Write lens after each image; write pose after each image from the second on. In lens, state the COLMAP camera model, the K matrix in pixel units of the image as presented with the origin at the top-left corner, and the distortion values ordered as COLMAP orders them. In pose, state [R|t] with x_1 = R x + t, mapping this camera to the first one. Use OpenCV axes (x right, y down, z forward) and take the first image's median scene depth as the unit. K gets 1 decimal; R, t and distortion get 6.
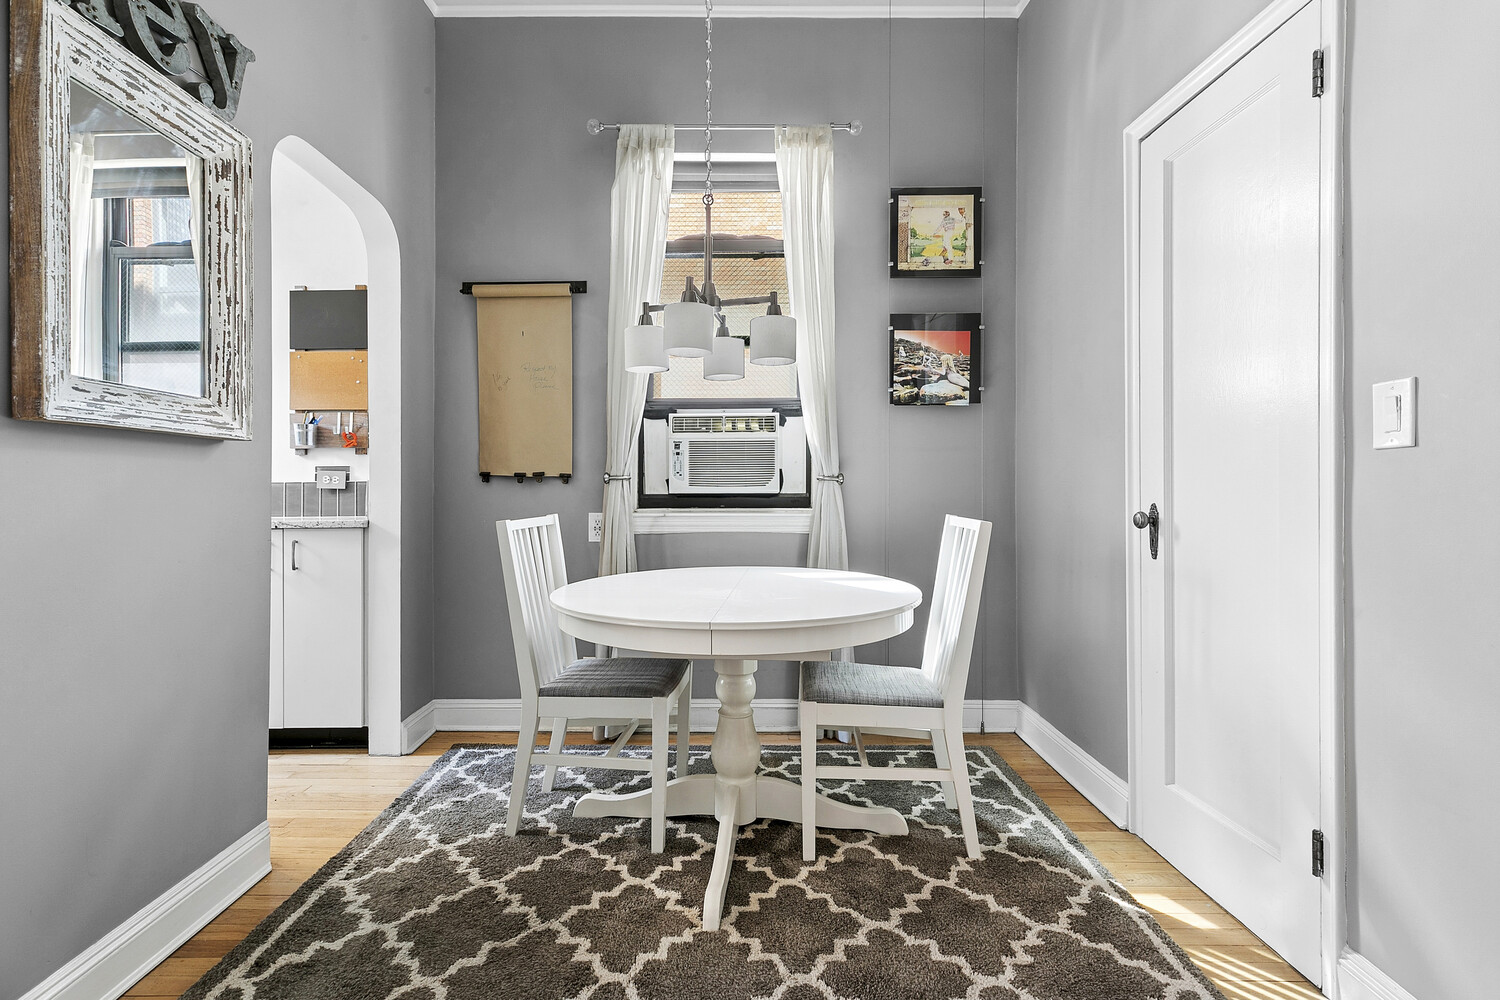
lens RADIAL K [[698.3, 0, 747.2], [0, 698.3, 484.8], [0, 0, 1]] dist [0.011115, 0.000125]
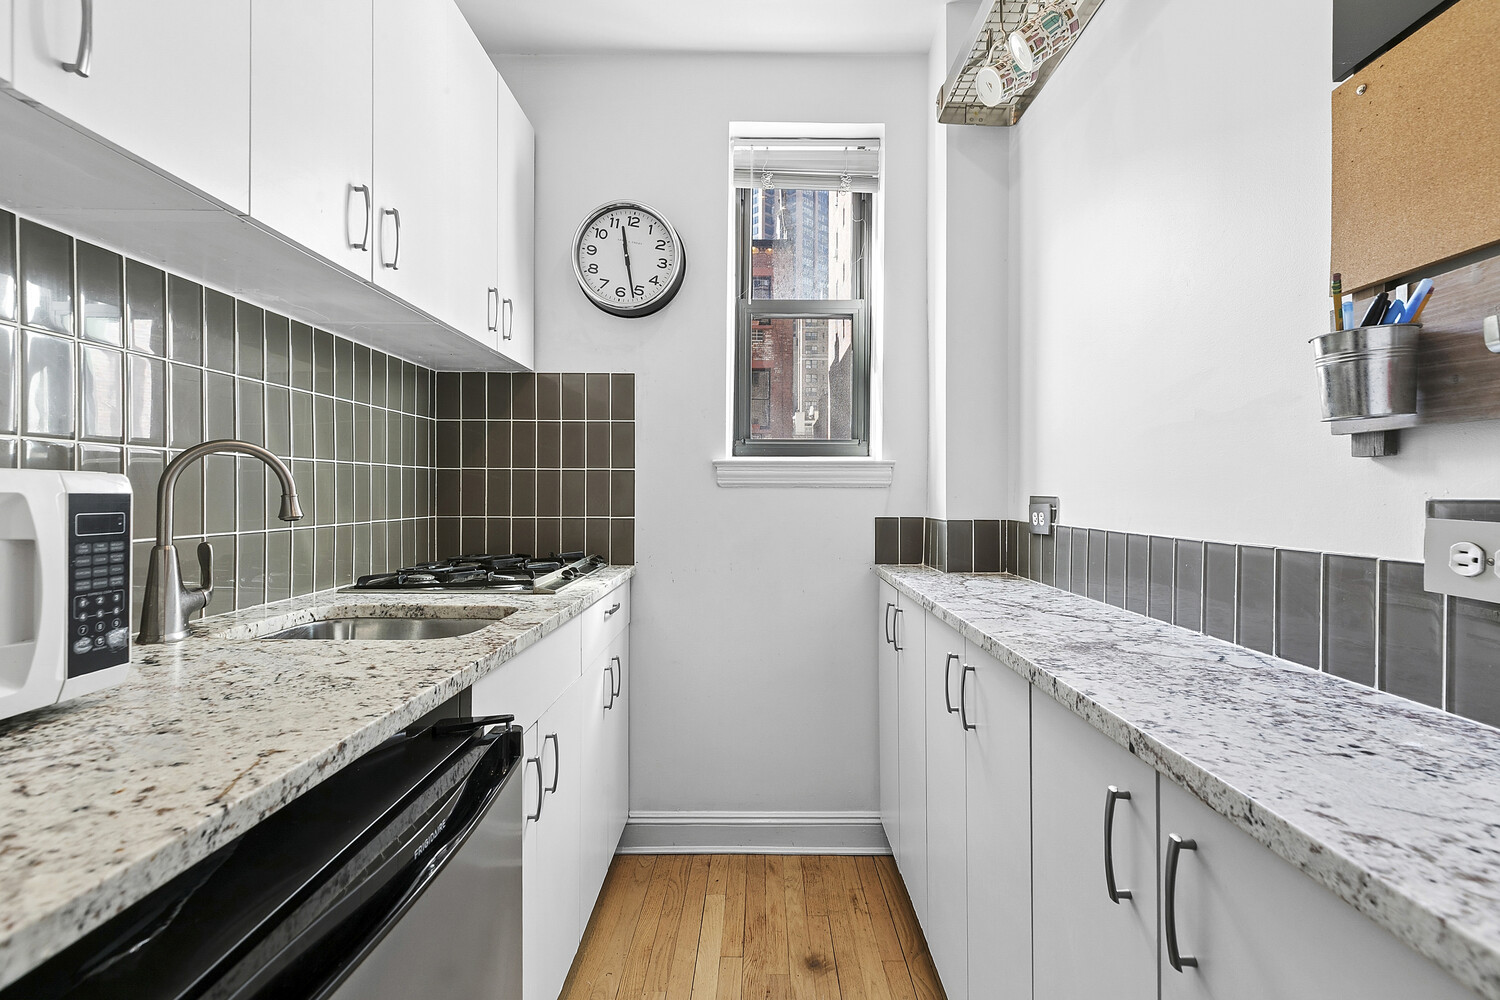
lens RADIAL K [[698.3, 0, 747.2], [0, 698.3, 484.8], [0, 0, 1]] dist [0.011115, 0.000125]
pose [[-0.002758, 0.005188, -0.999983, -0.397603], [-0.000971, 0.999986, 0.005190, -0.035110], [0.999996, 0.000986, -0.002753, 0.823792]]
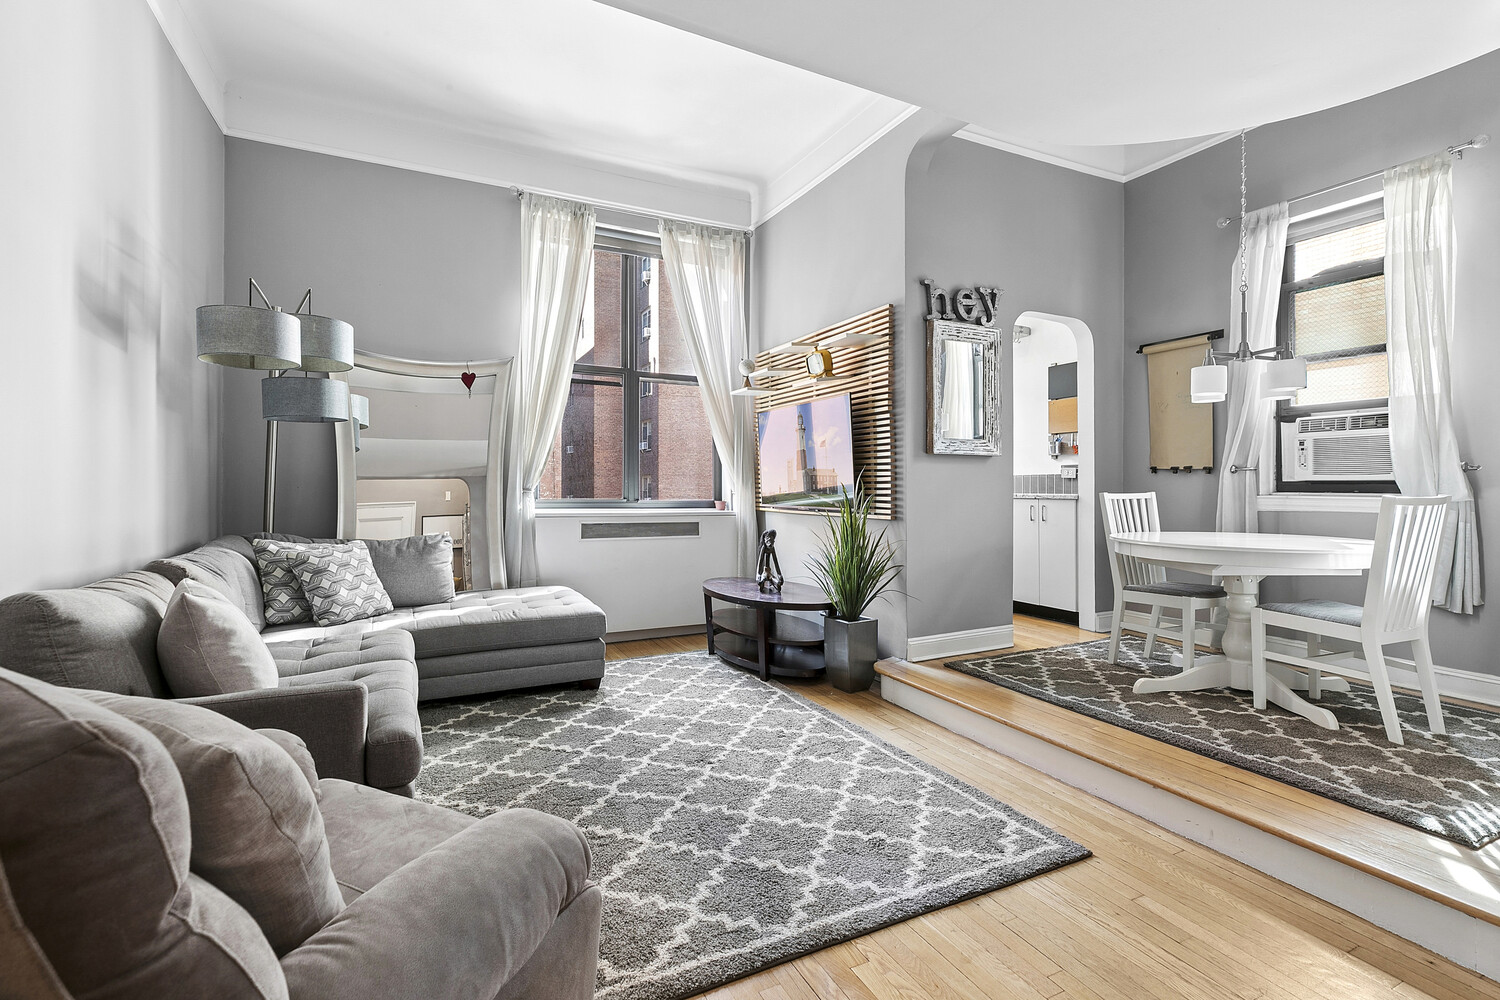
lens RADIAL K [[698.3, 0, 747.2], [0, 698.3, 484.8], [0, 0, 1]] dist [0.011115, 0.000125]
pose [[0.451063, 0.004245, -0.892482, 0.624397], [0.001557, 0.999983, 0.005543, 0.012133], [0.892491, -0.003890, 0.451049, -0.509255]]
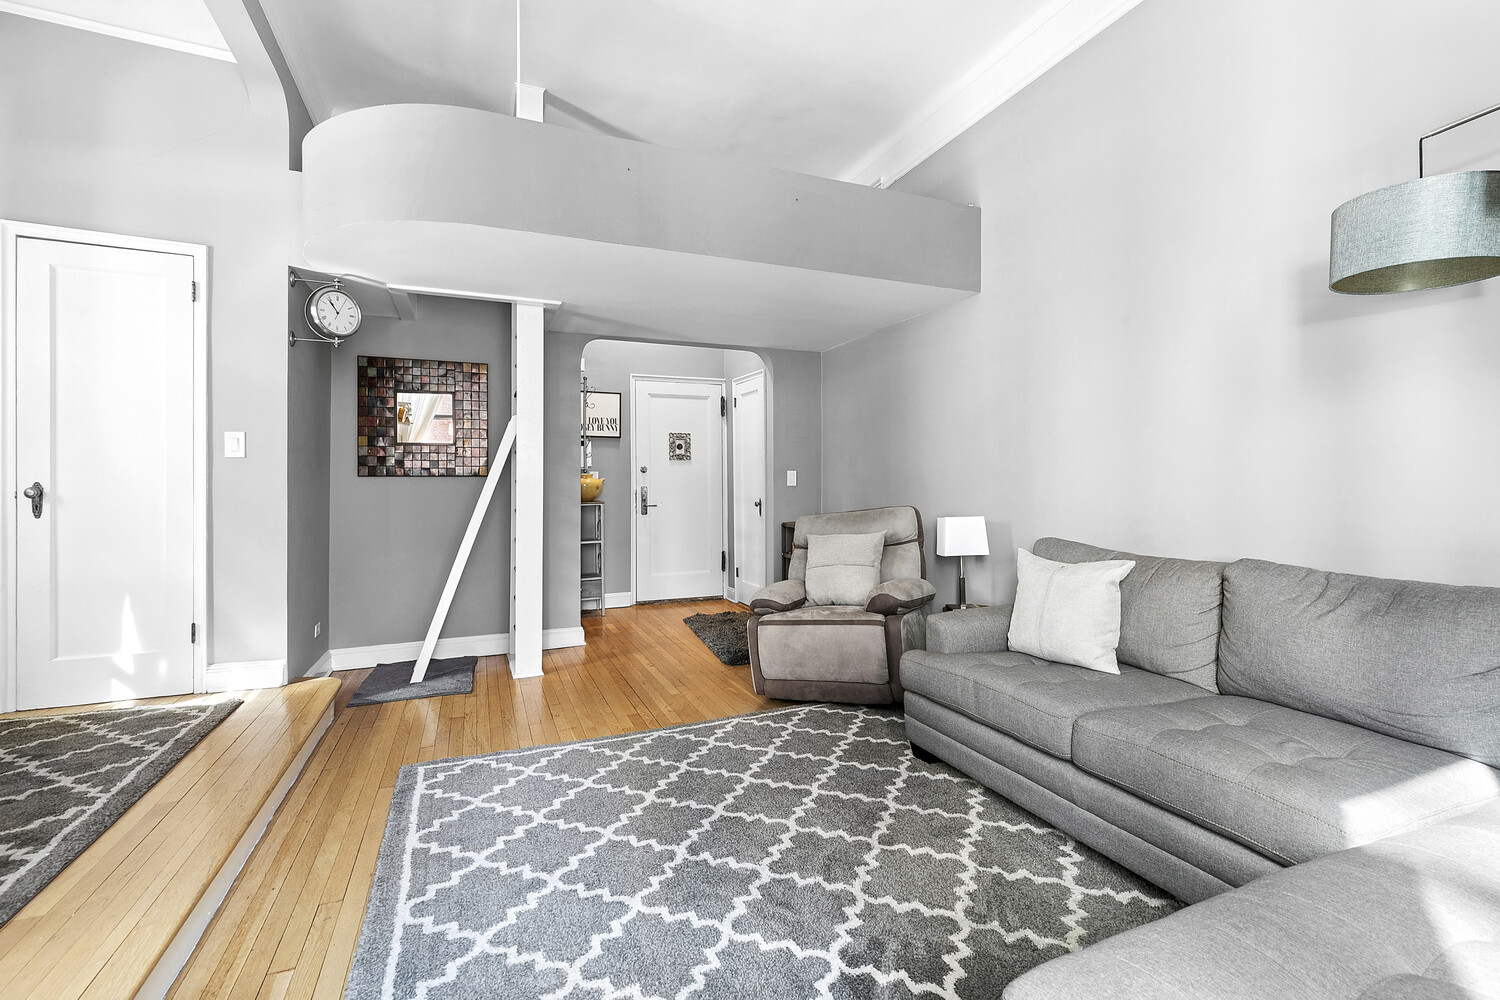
lens RADIAL K [[698.3, 0, 747.2], [0, 698.3, 484.8], [0, 0, 1]] dist [0.011115, 0.000125]
pose [[-0.377697, 0.007345, 0.925900, -0.995972], [-0.000605, 0.999966, -0.008180, 0.030874], [-0.925929, -0.003650, -0.377680, 0.103677]]
